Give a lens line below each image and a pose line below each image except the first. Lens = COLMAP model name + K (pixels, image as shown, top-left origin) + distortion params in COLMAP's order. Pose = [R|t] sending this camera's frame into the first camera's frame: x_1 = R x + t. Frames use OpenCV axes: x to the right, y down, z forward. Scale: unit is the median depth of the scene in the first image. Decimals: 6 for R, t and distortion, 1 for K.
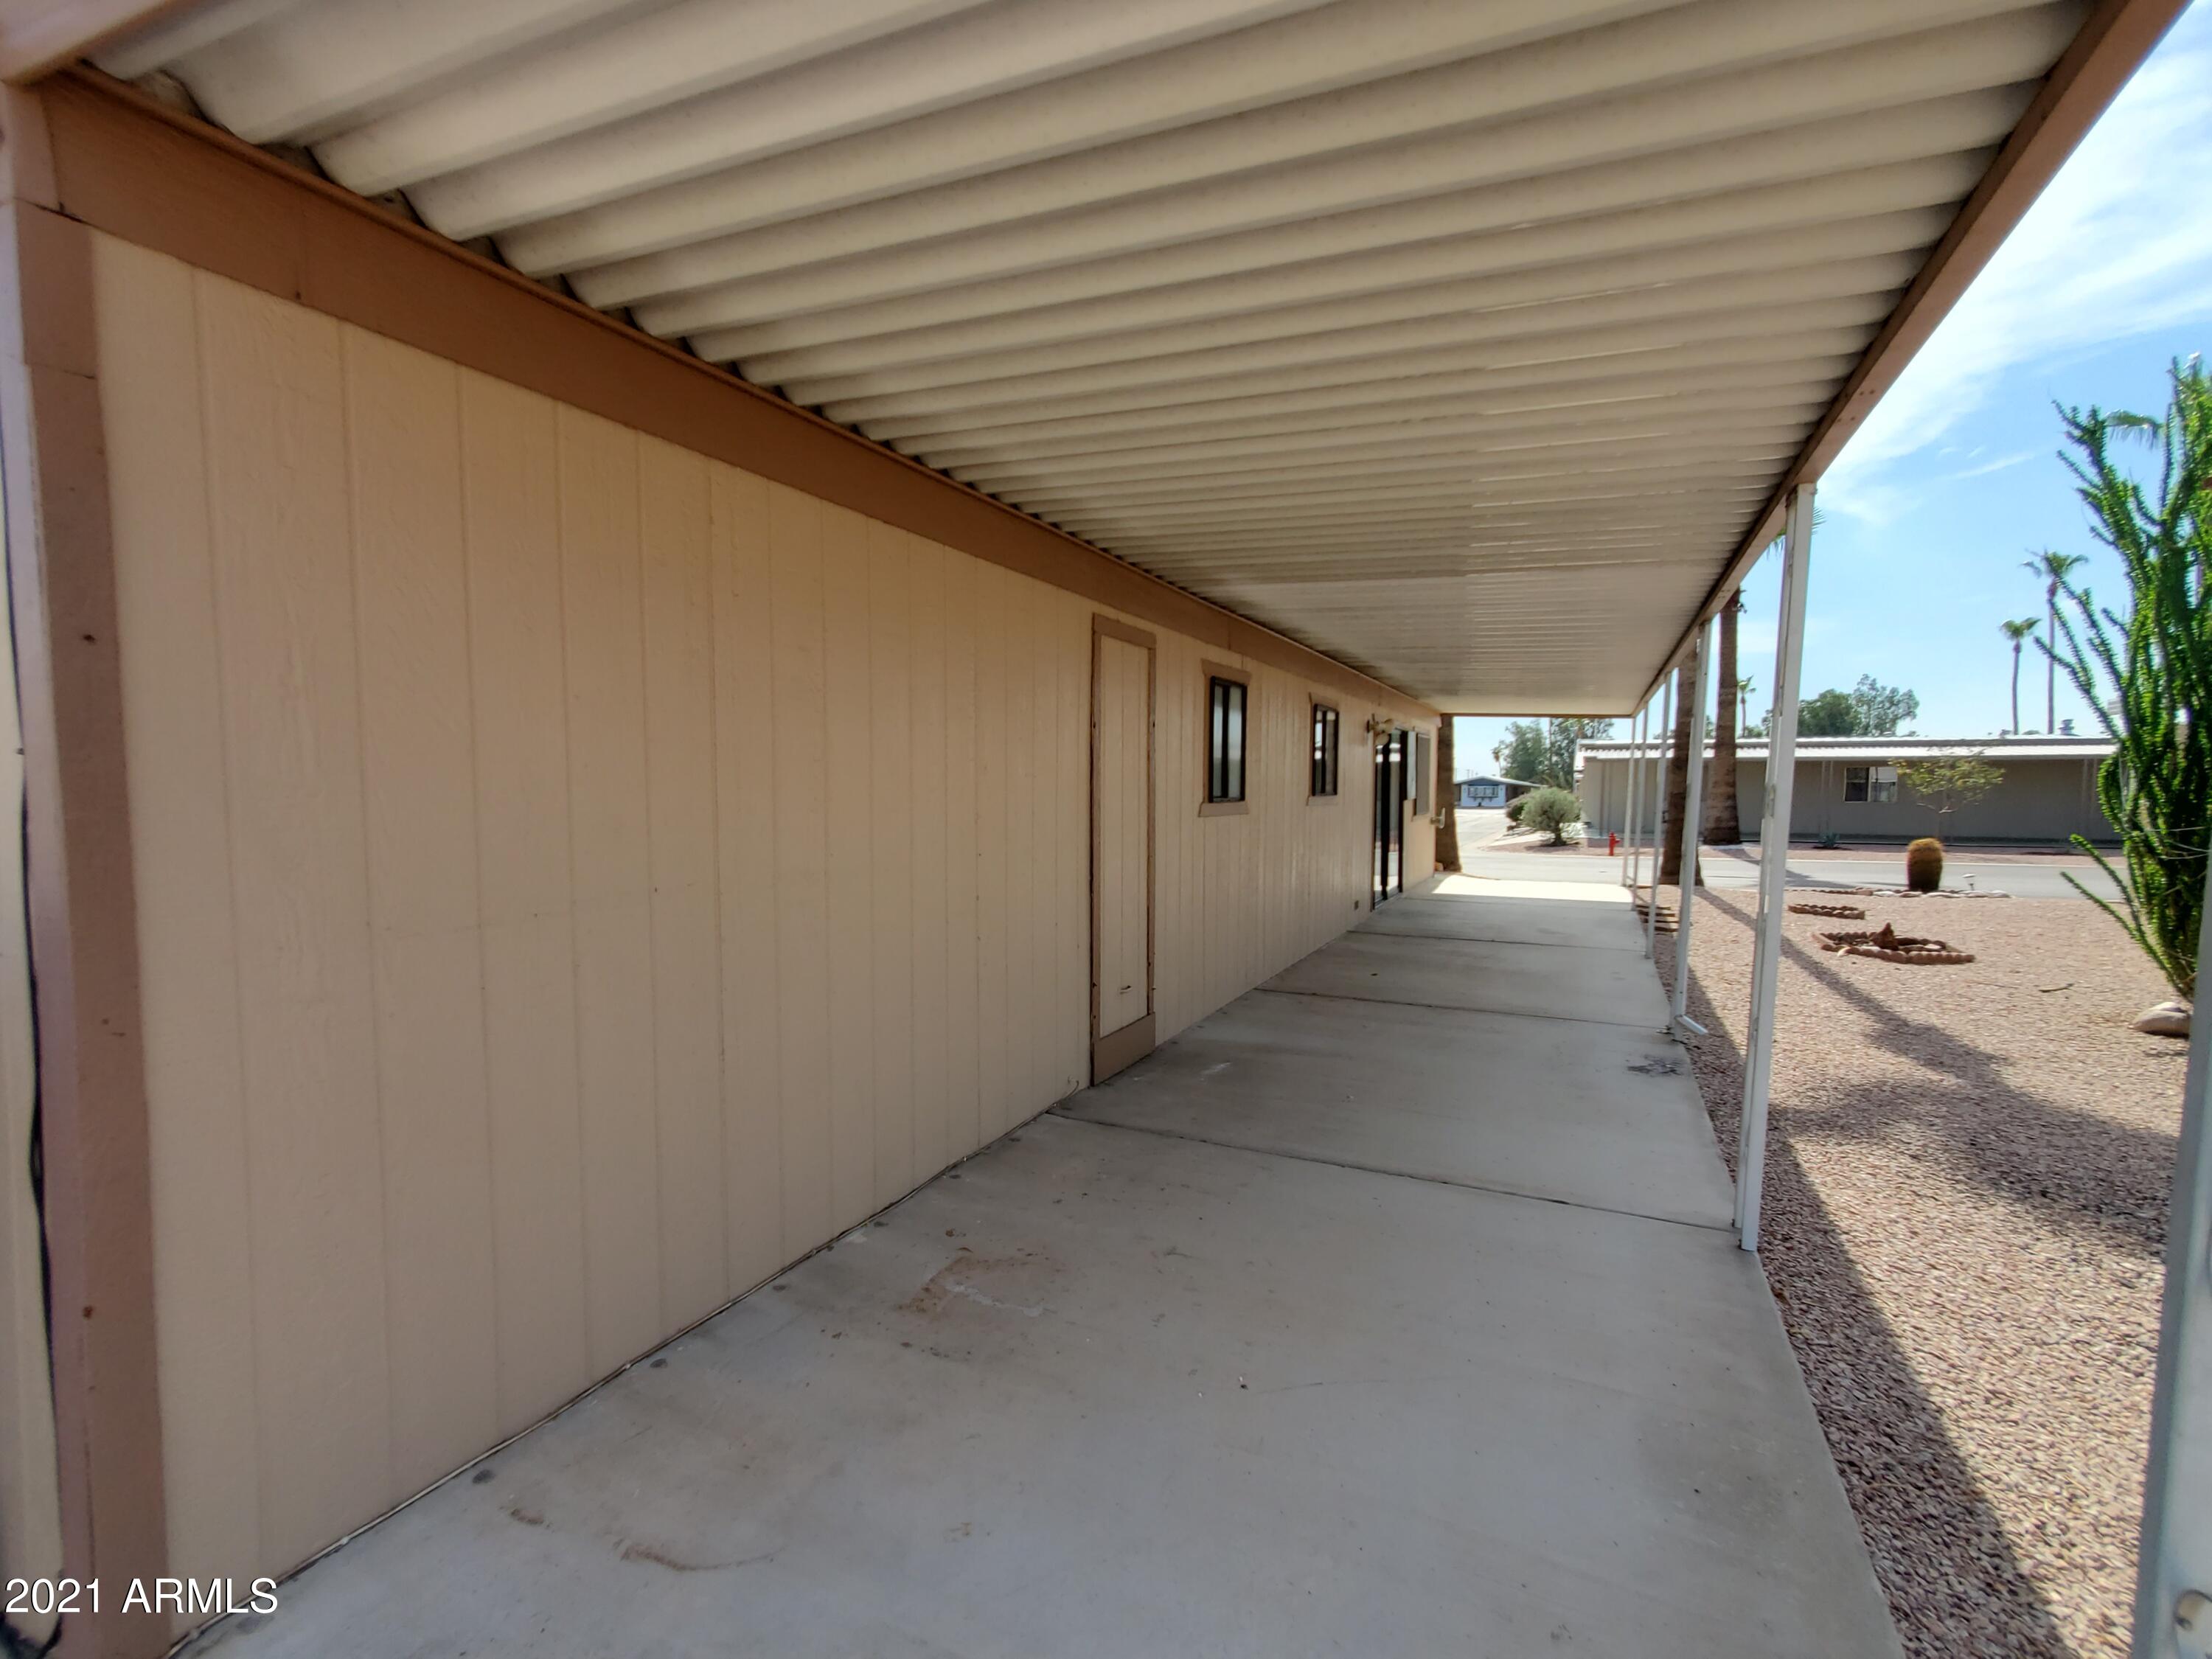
lens RADIAL K [[1034.9, 0, 1114.8], [0, 1034.9, 834.4], [0, 0, 1]] dist [0.008171, -0.000632]
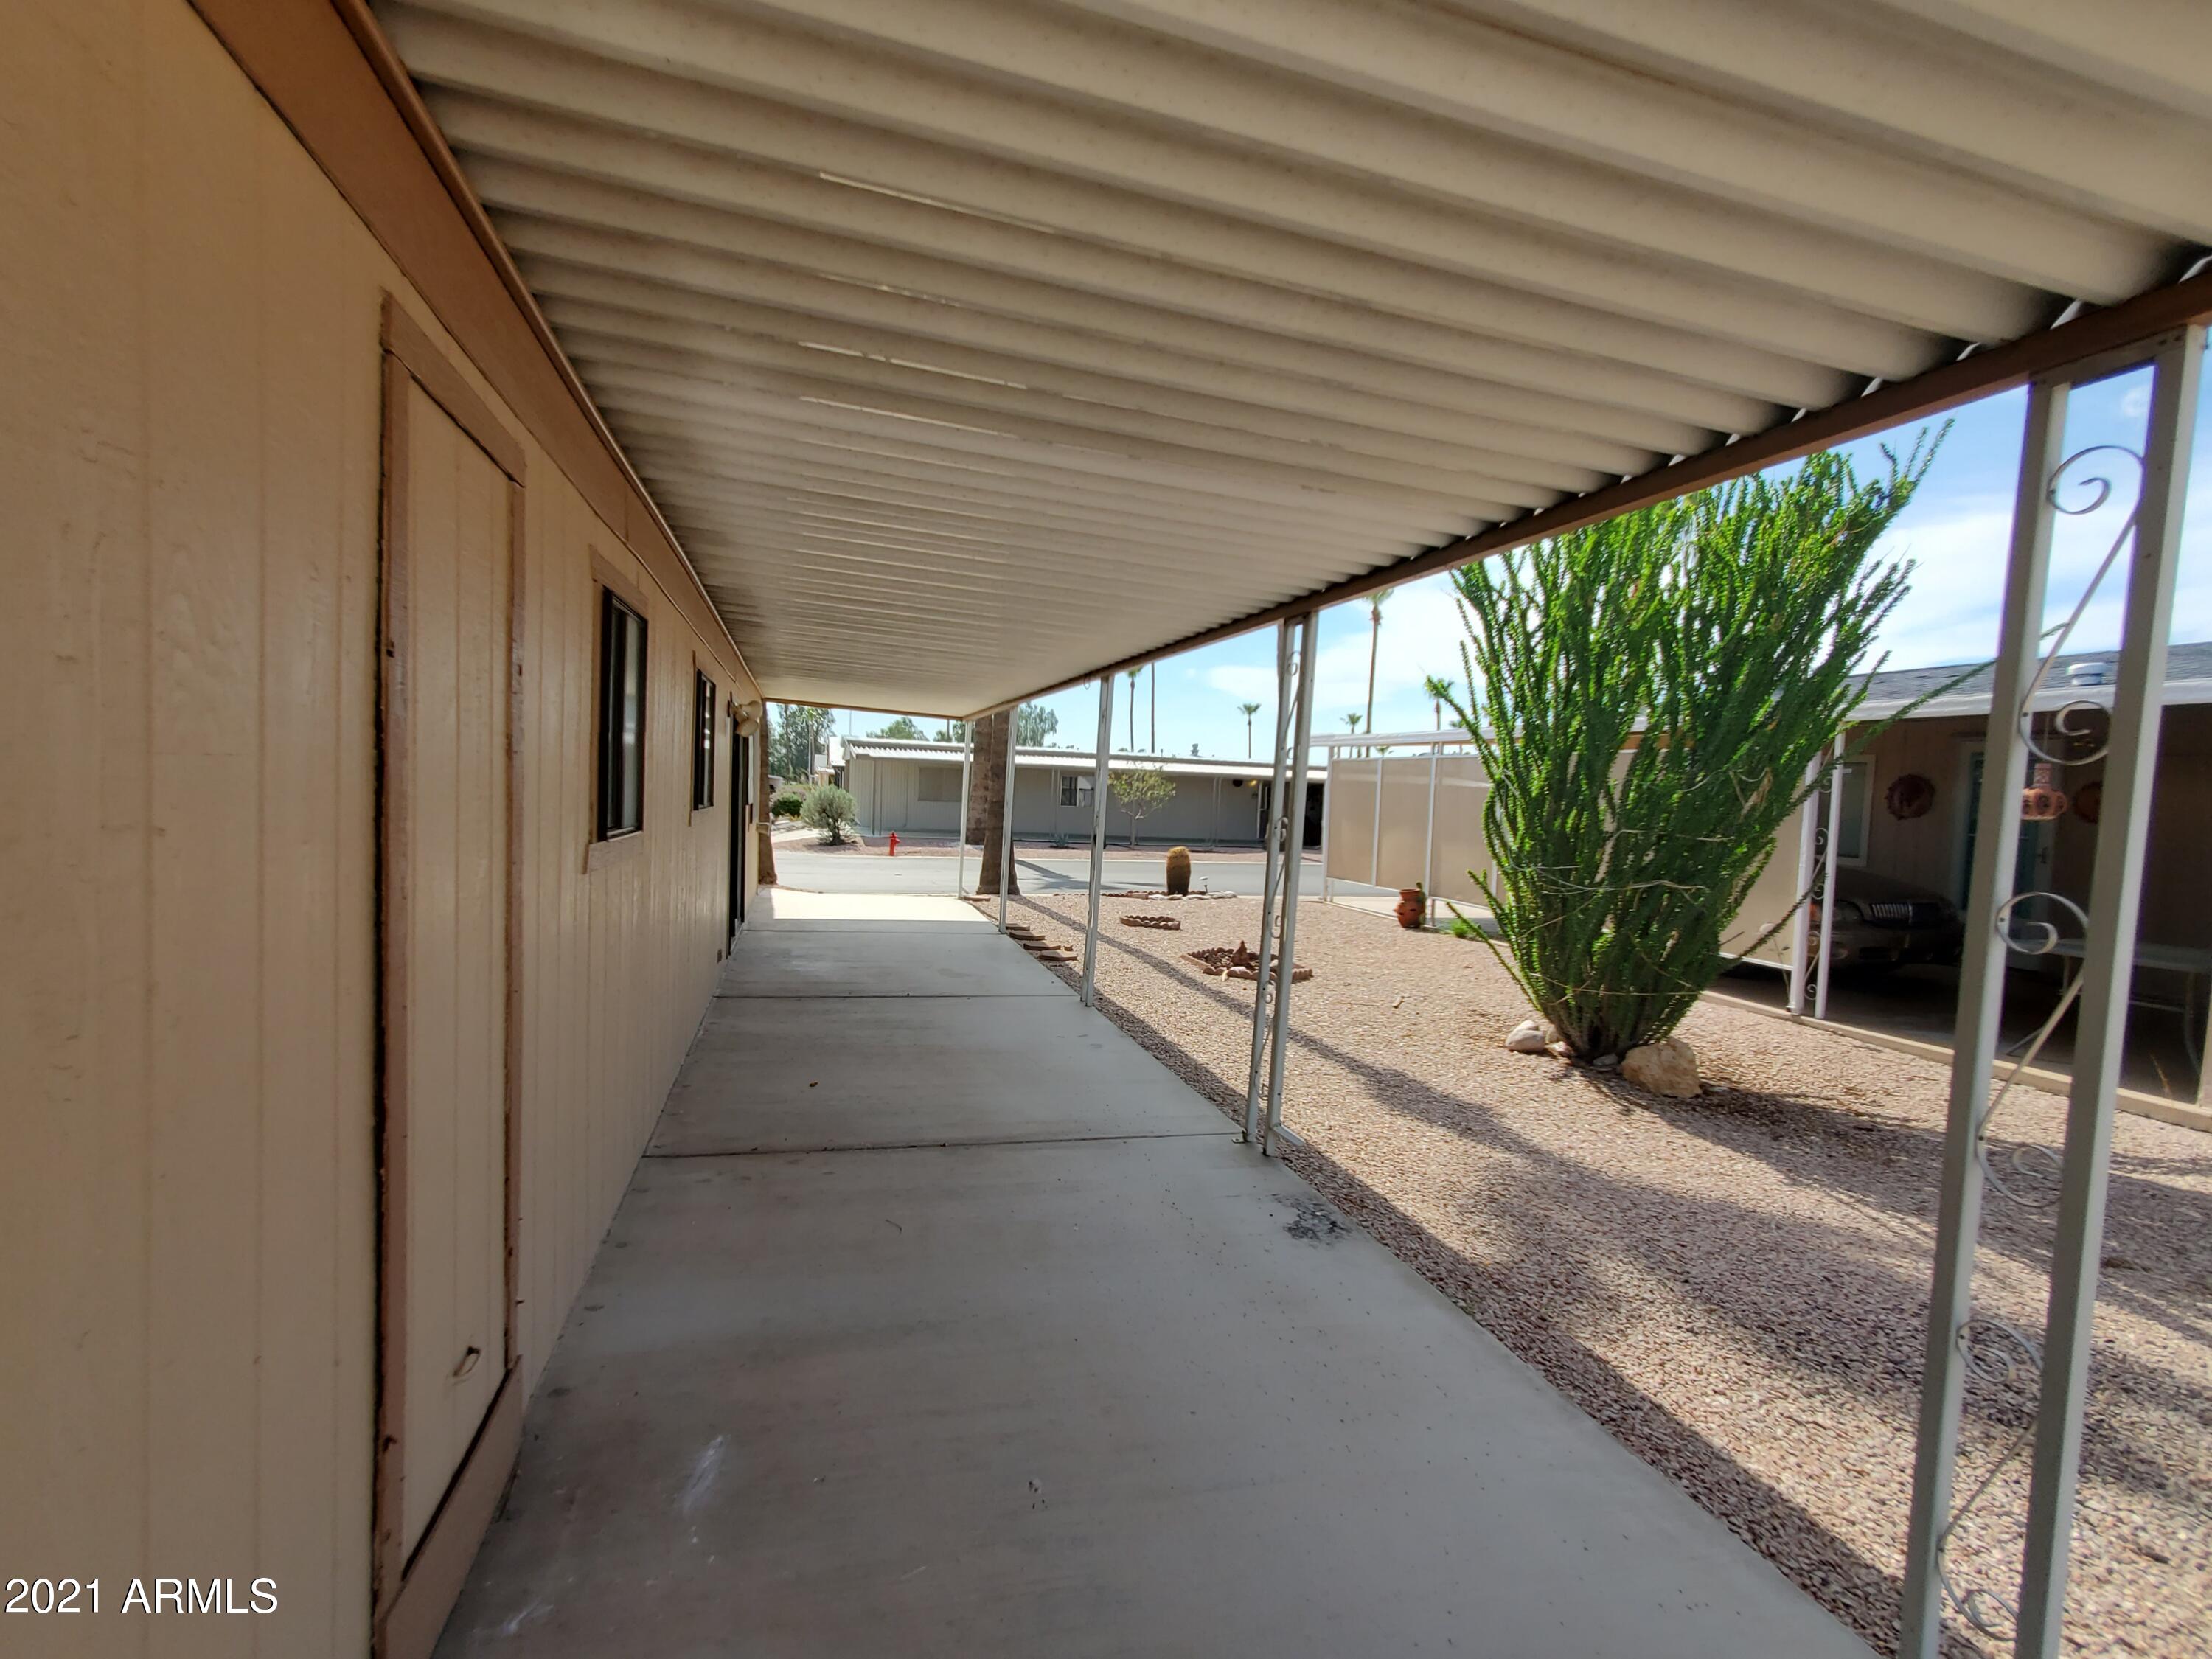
lens RADIAL K [[1034.9, 0, 1093.5], [0, 1034.9, 845.9], [0, 0, 1]] dist [0.008171, -0.000632]
pose [[0.763032, -0.002546, 0.646356, -0.032802], [-0.013430, 0.999714, 0.019792, -0.027297], [-0.646221, -0.023783, 0.762779, 0.312584]]
